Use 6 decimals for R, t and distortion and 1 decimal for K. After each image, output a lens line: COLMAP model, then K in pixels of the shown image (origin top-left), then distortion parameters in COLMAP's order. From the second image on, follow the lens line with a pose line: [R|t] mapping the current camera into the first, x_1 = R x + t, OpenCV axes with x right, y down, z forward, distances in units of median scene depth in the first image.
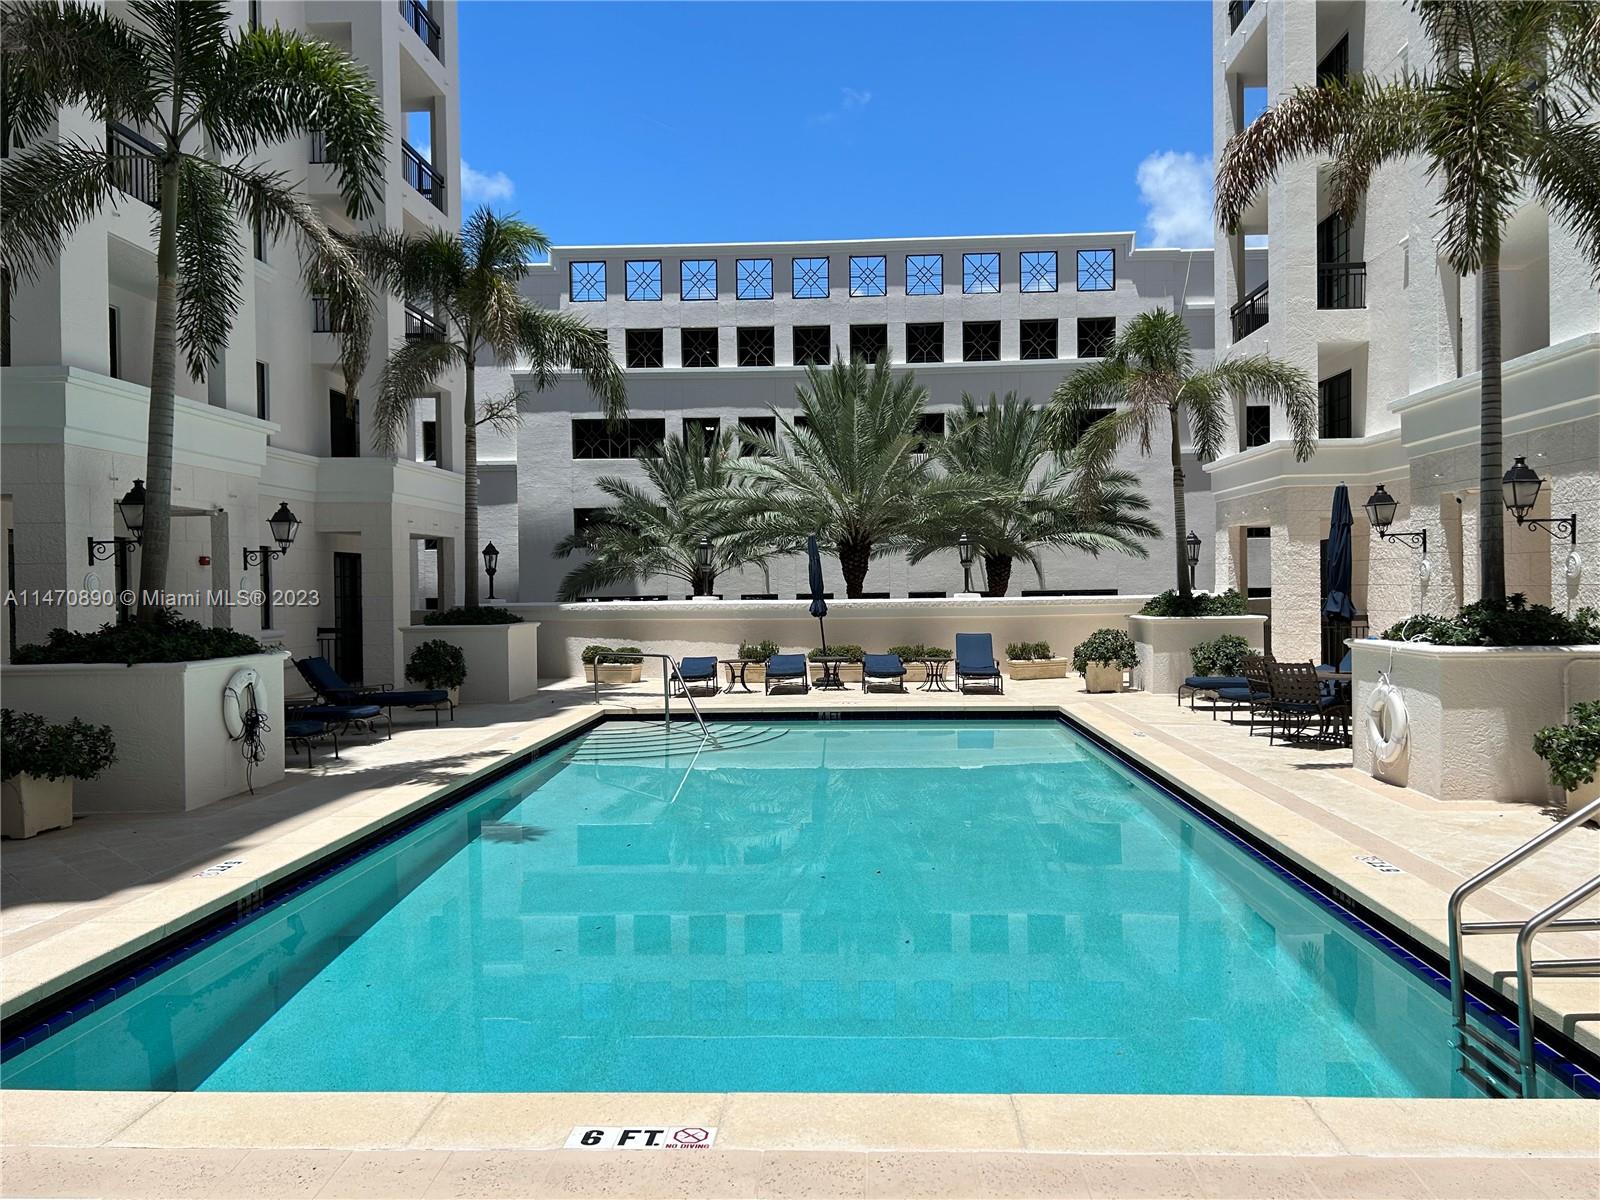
lens RADIAL K [[1185.2, 0, 808.3], [0, 1185.2, 593.1], [0, 0, 1]] dist [0.034291, -0.041487]
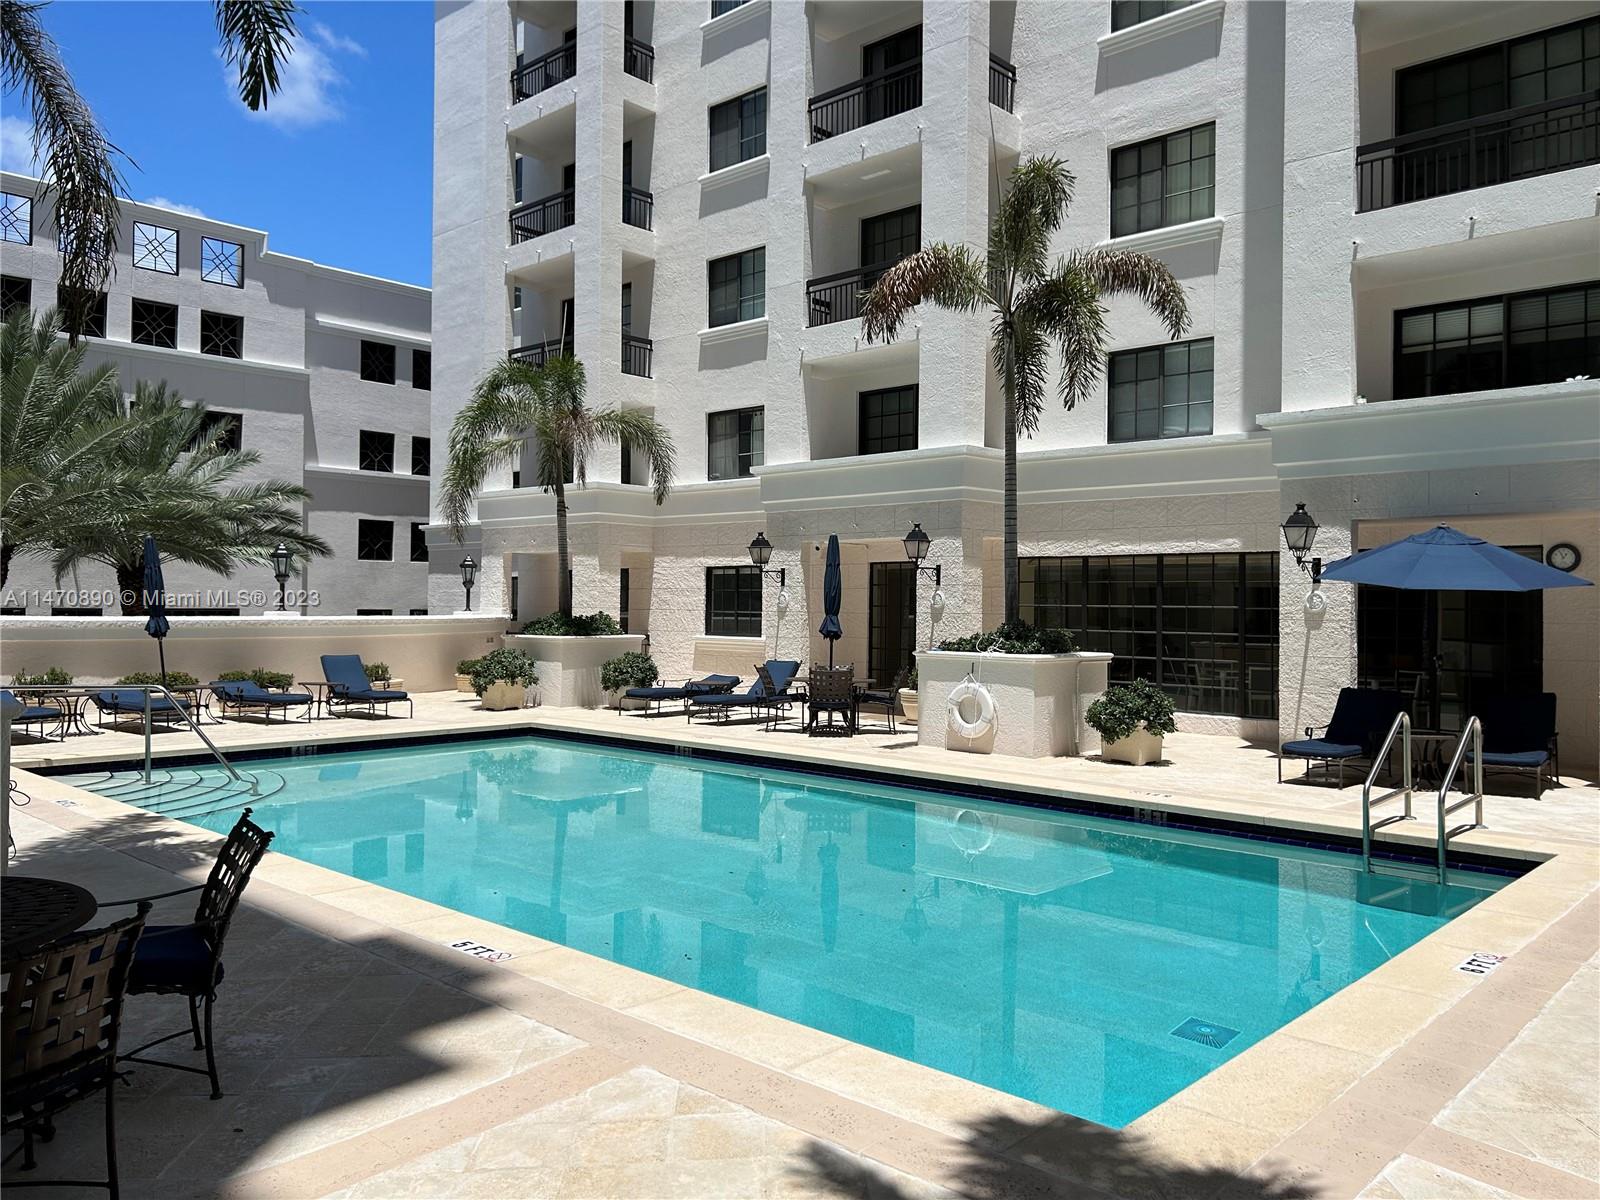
lens RADIAL K [[1185.2, 0, 808.3], [0, 1185.2, 593.1], [0, 0, 1]] dist [0.034291, -0.041487]
pose [[0.633664, 0.029291, 0.773054, -0.356072], [-0.014319, 0.999556, -0.026135, 0.005077], [-0.773476, 0.005491, 0.633802, 0.127888]]
